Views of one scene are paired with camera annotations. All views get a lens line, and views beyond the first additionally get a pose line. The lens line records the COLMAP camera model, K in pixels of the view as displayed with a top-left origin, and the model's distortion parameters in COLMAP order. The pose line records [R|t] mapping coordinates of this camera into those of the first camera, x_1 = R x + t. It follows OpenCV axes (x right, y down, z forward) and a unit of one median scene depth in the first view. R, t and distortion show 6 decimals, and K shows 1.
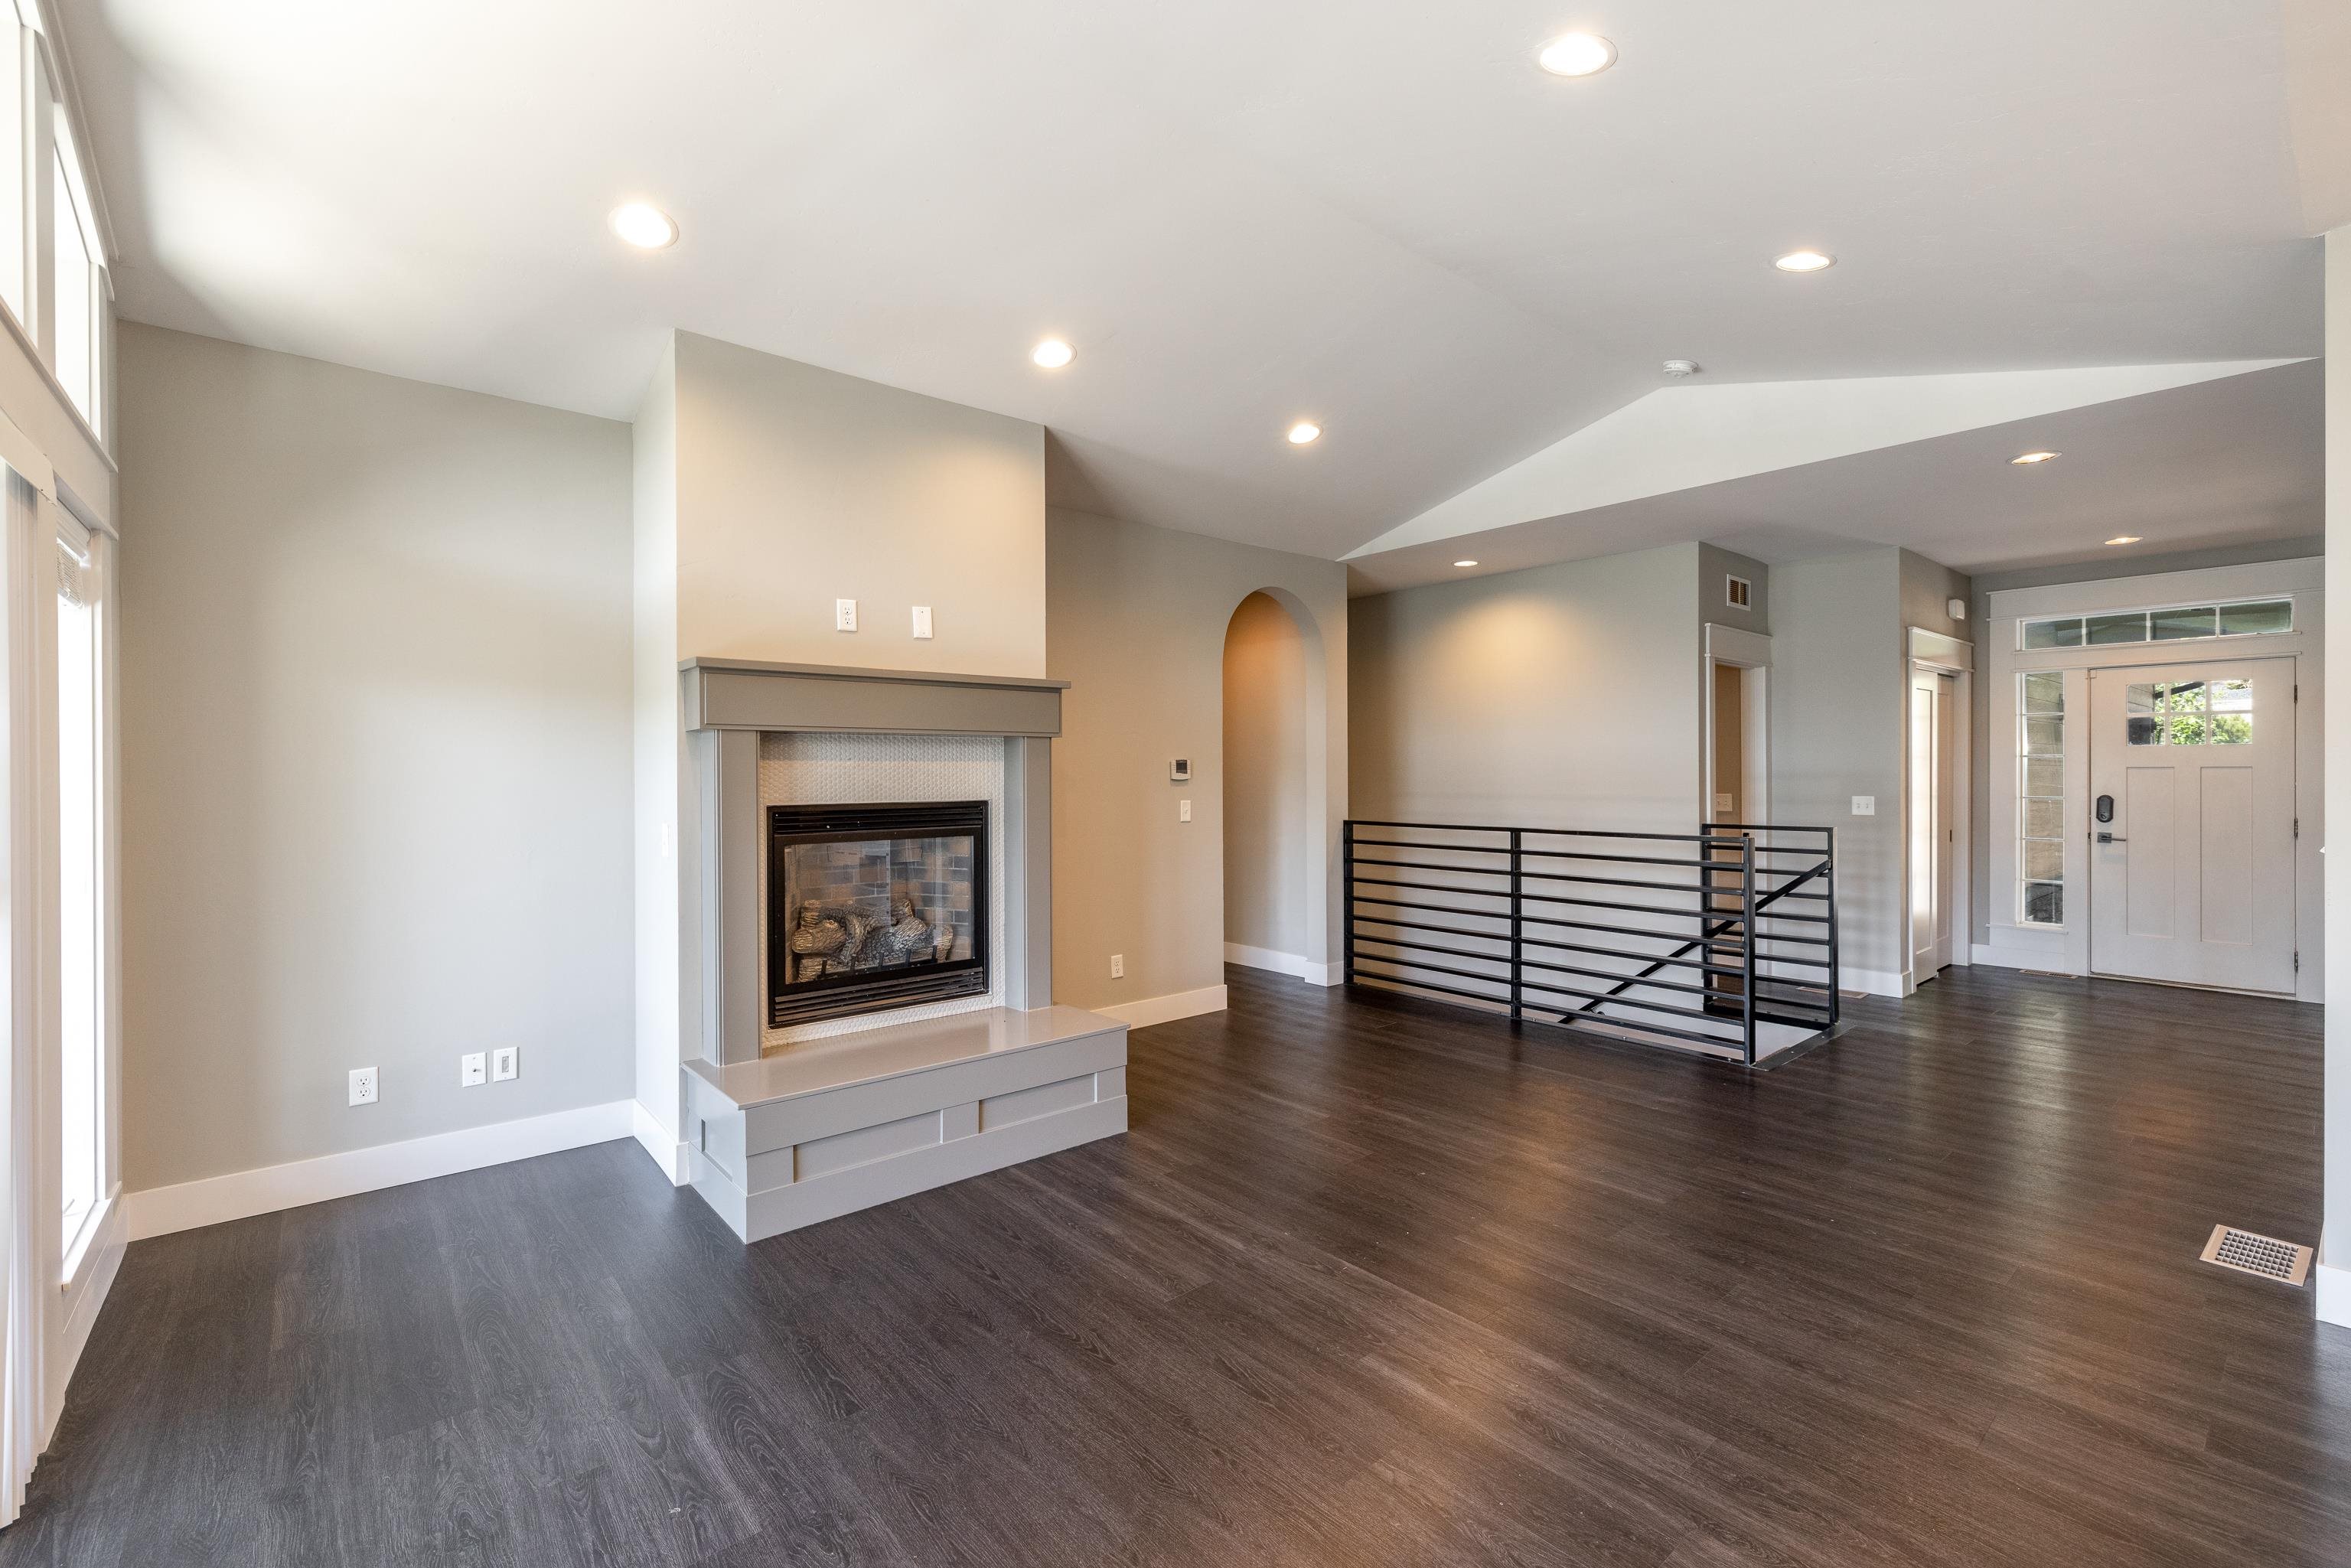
lens RADIAL K [[987.8, 0, 1179.4], [0, 987.8, 774.3], [0, 0, 1]] dist [0.001925, 0.000428]
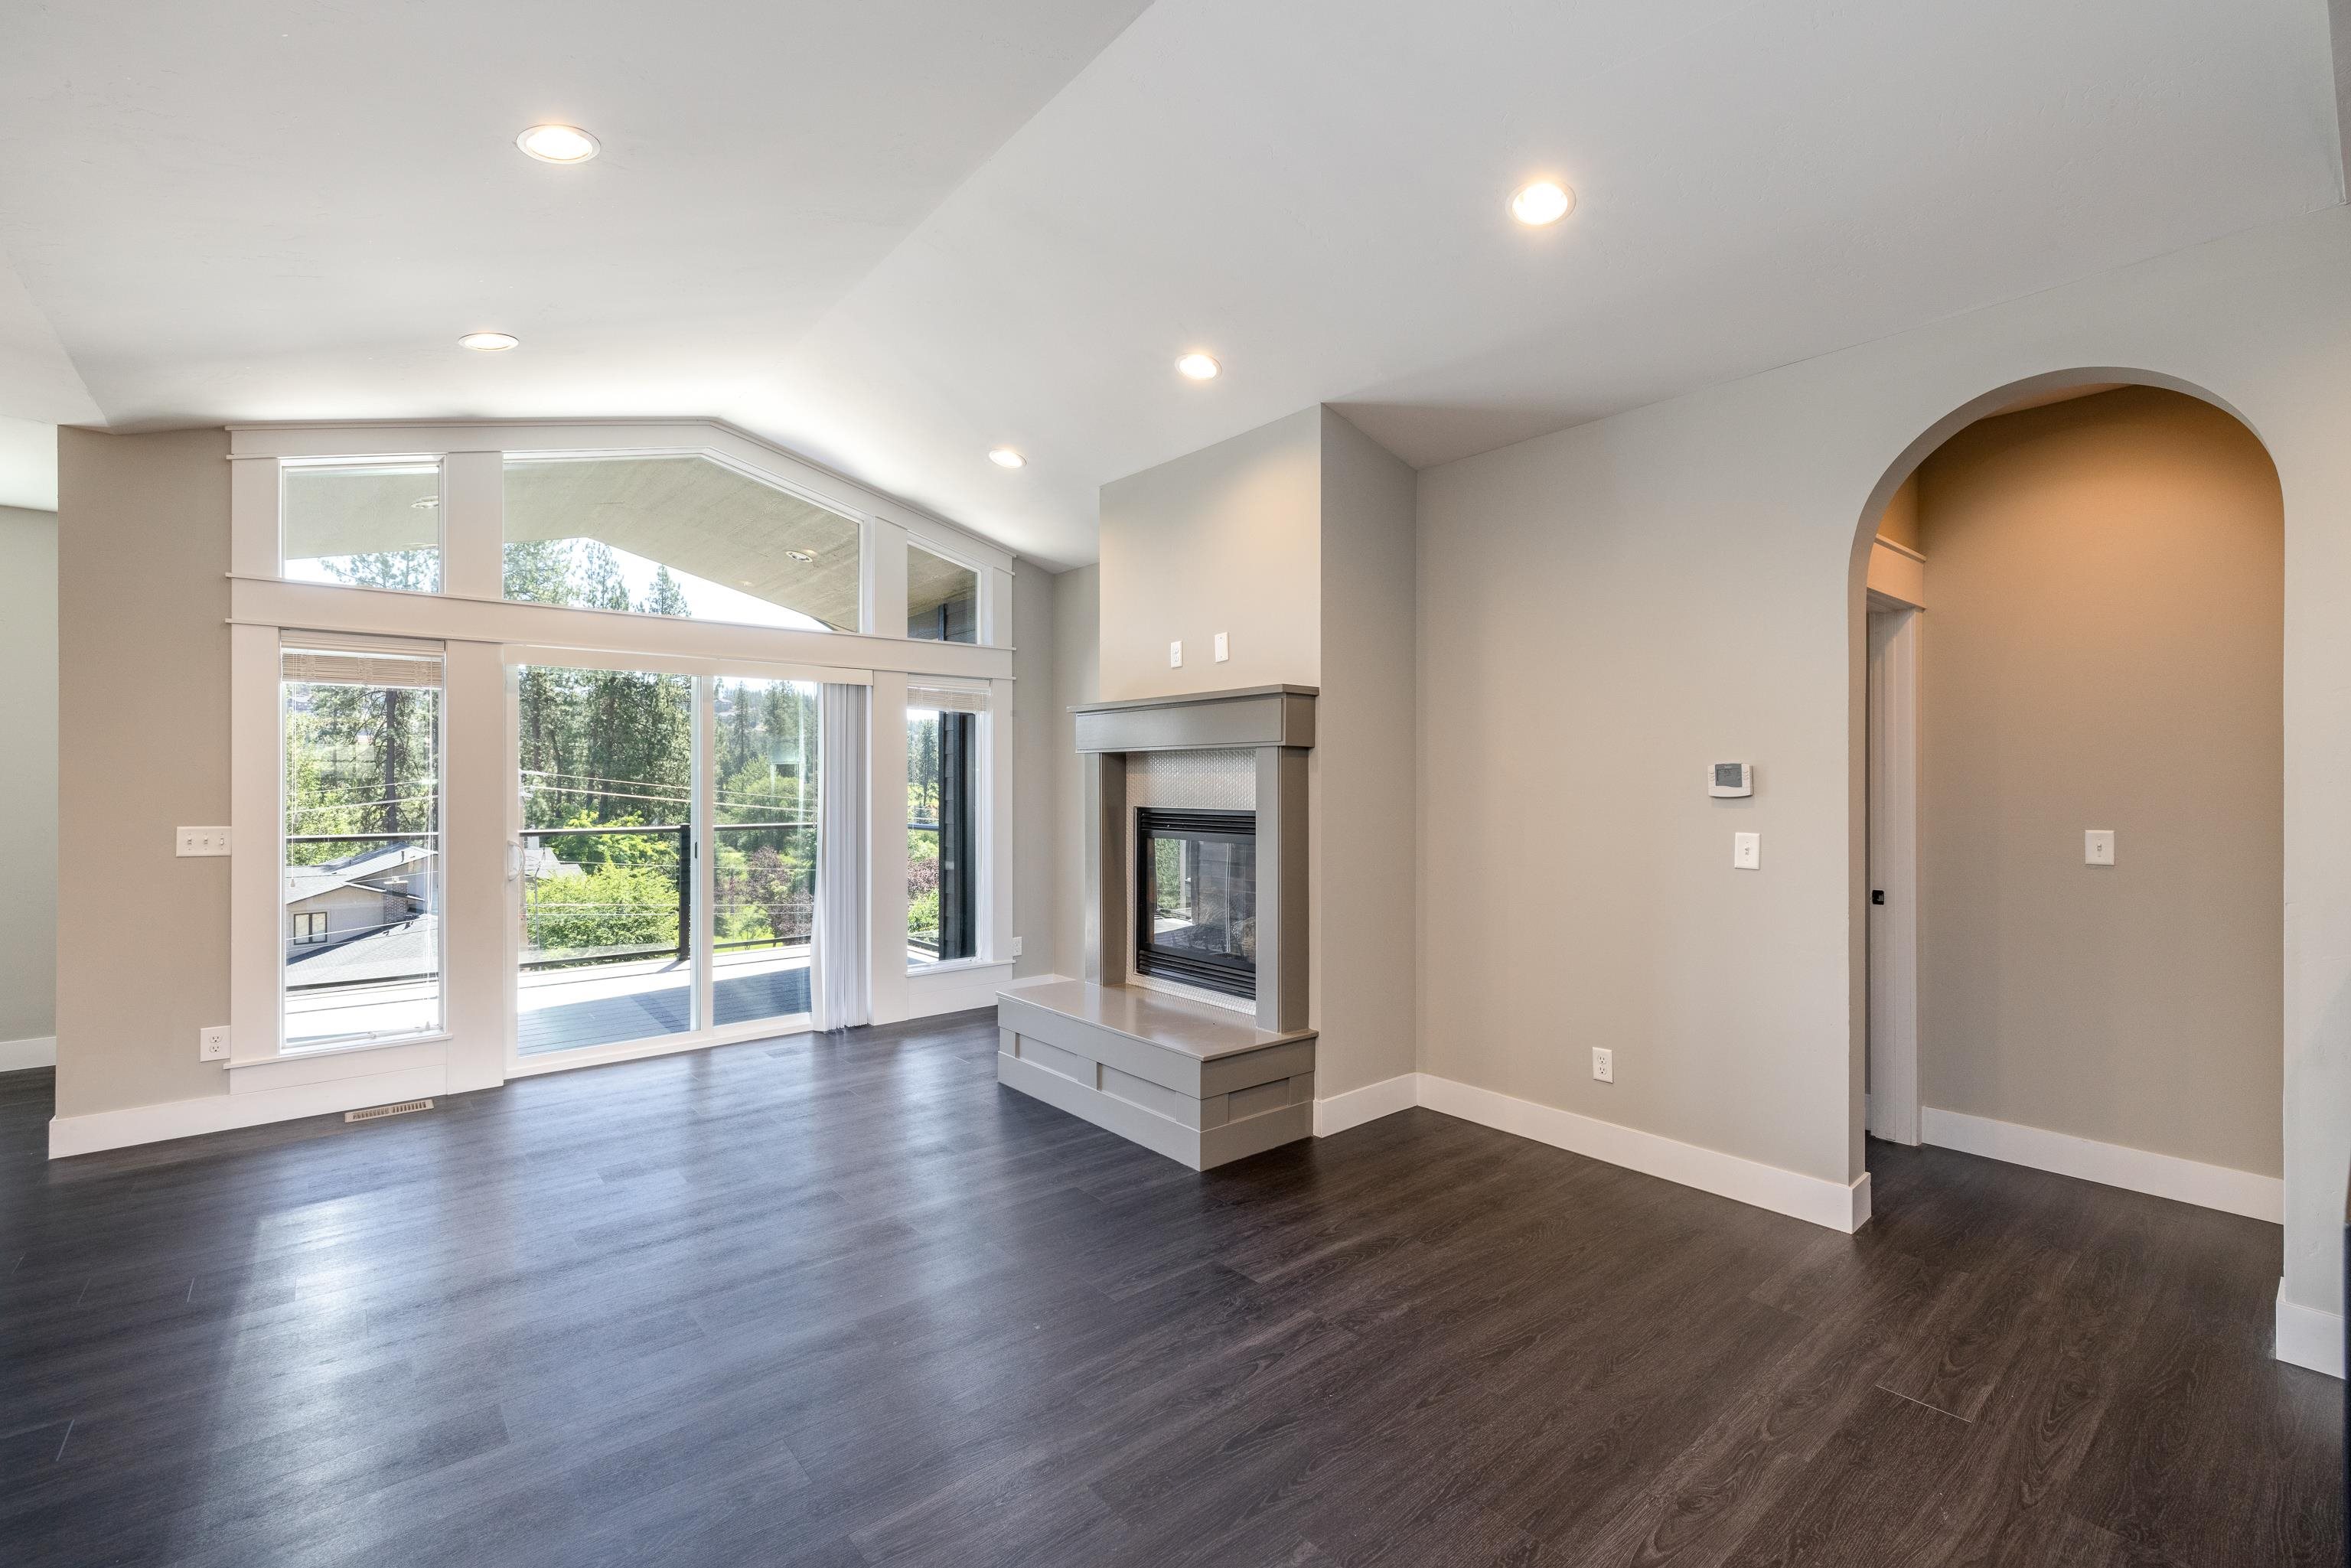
lens RADIAL K [[990.8, 0, 1183.5], [0, 990.8, 780.9], [0, 0, 1]] dist [0.006990, 0.000106]
pose [[0.013648, 0.001143, -0.999906, 0.827568], [-0.002912, 0.999995, 0.001103, -0.005369], [0.999903, 0.002896, 0.013651, 0.916705]]
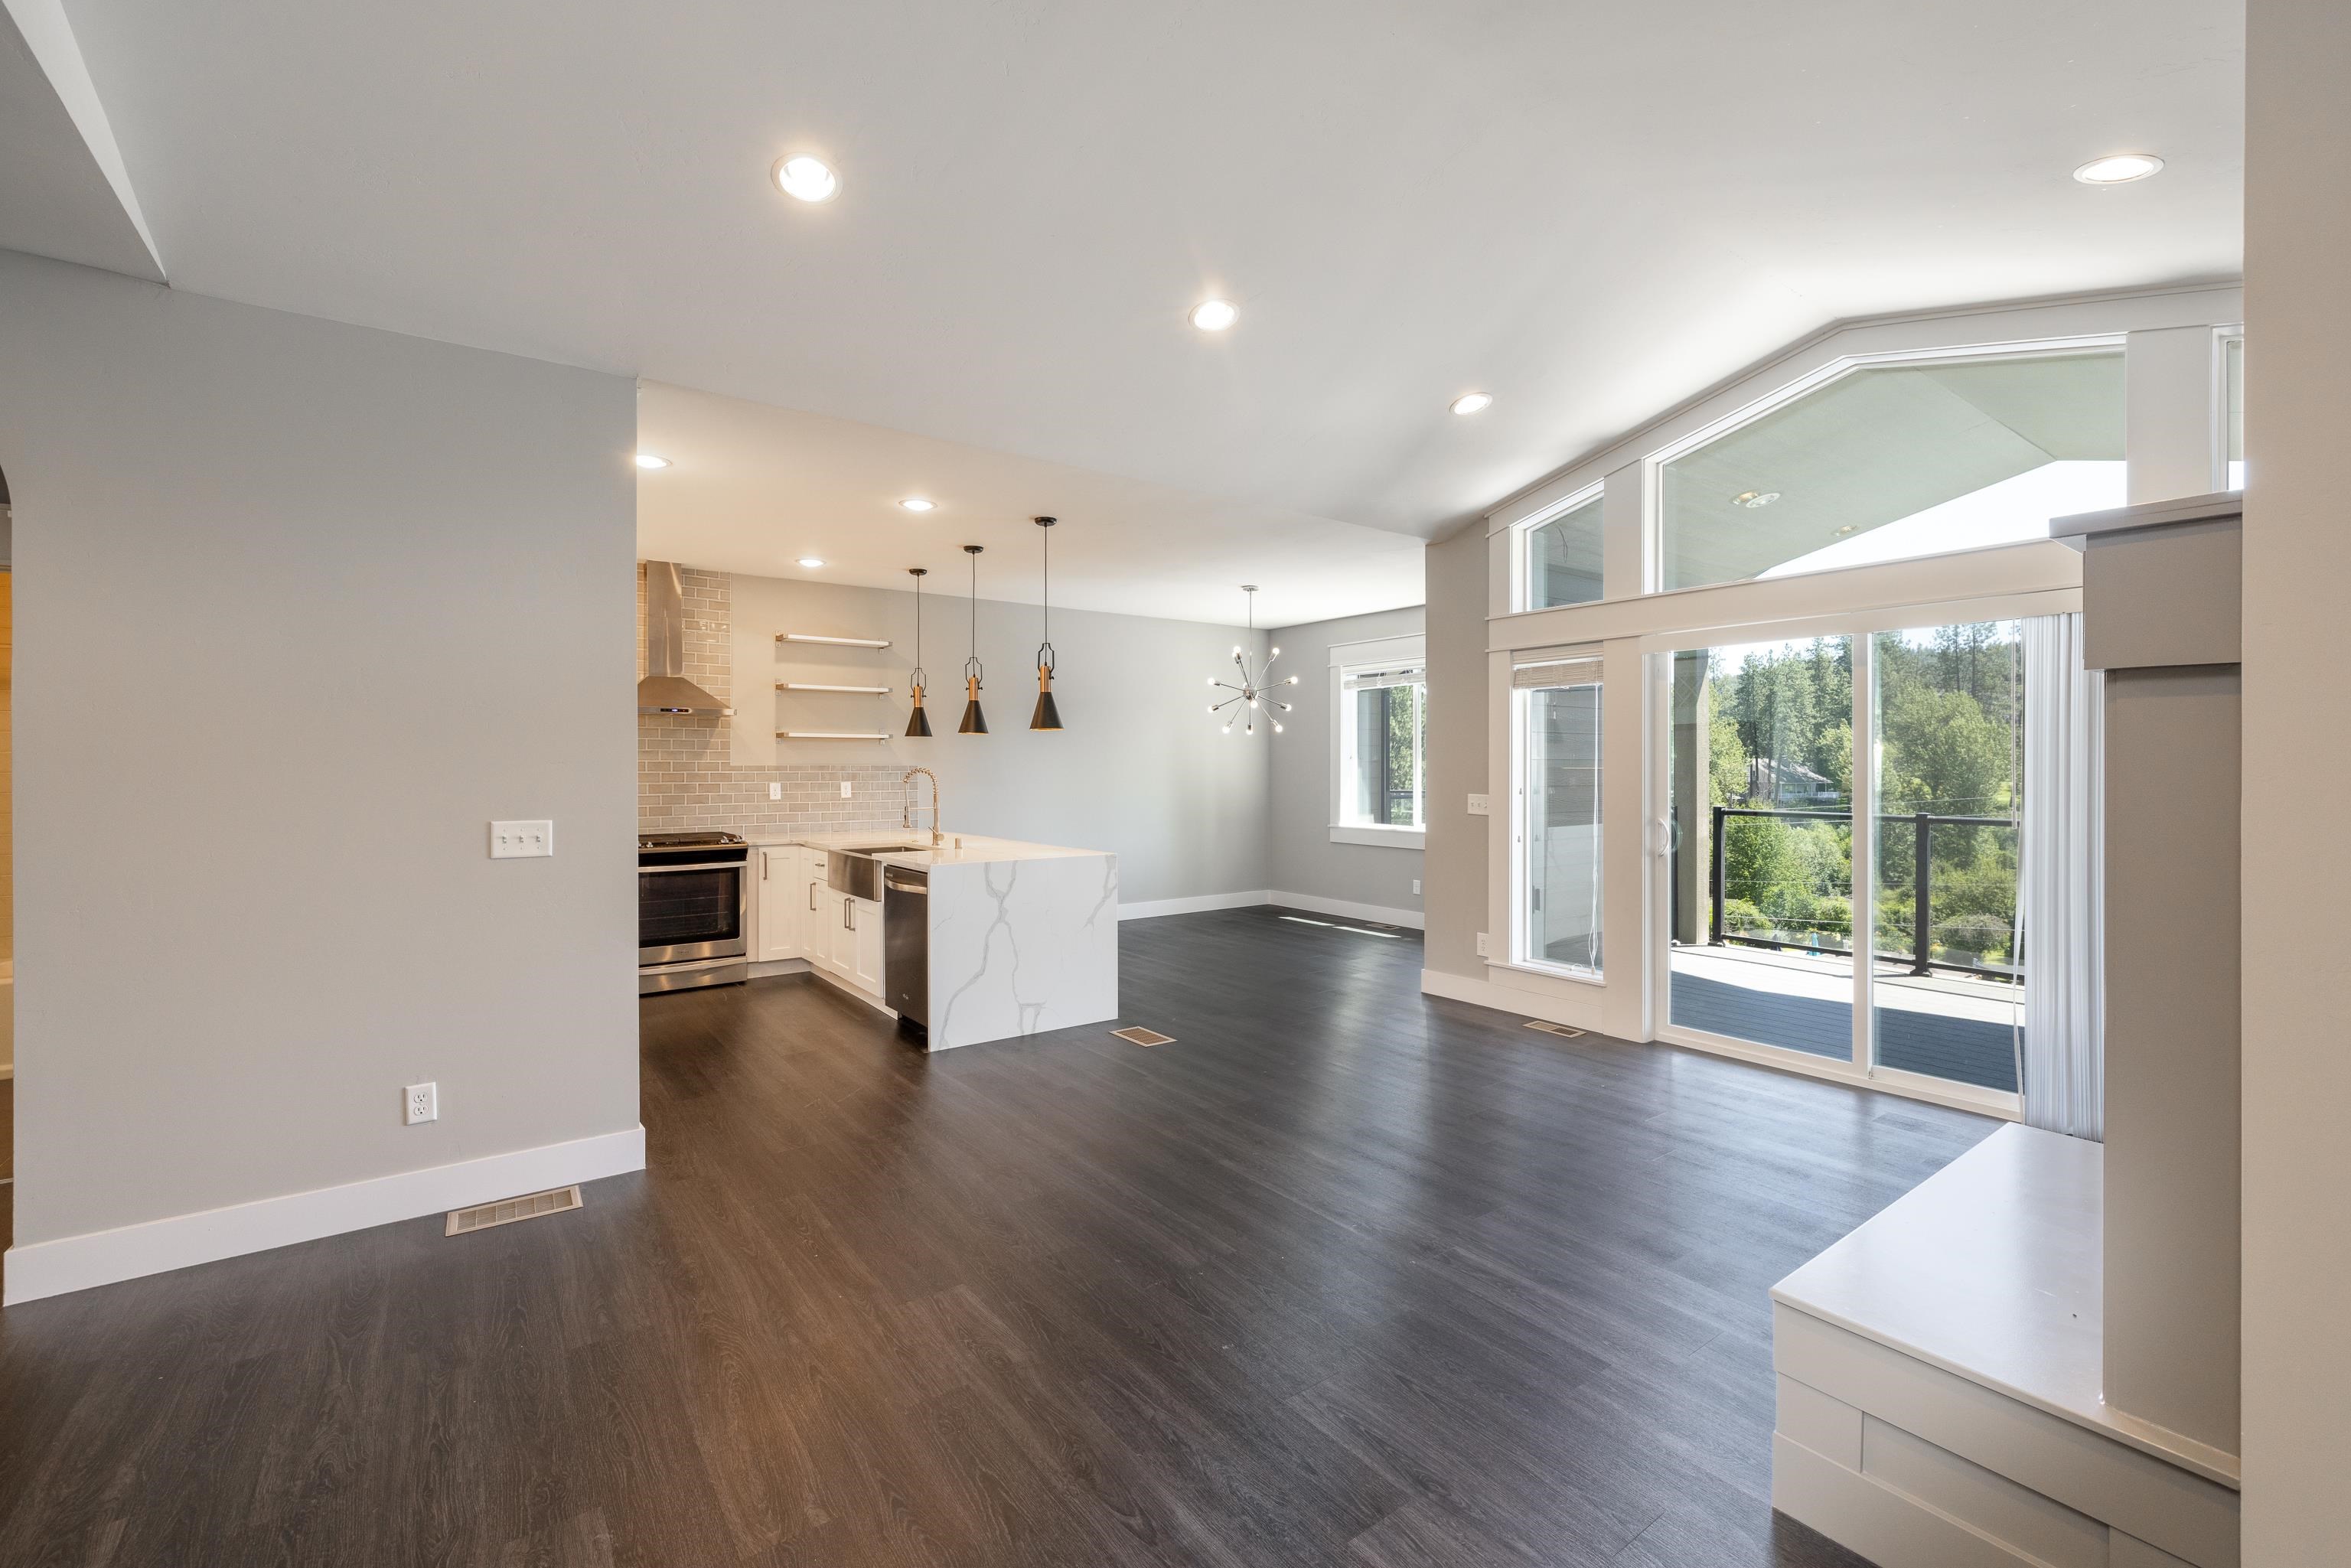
lens RADIAL K [[1000.3, 0, 1170.2], [0, 1000.3, 764.2], [0, 0, 1]] dist [-0.002597, -0.000175]
pose [[-0.998198, 0.004519, 0.059840, 0.200642], [0.004639, 0.999987, 0.001876, -0.004991], [-0.059831, 0.002150, -0.998206, 1.420447]]
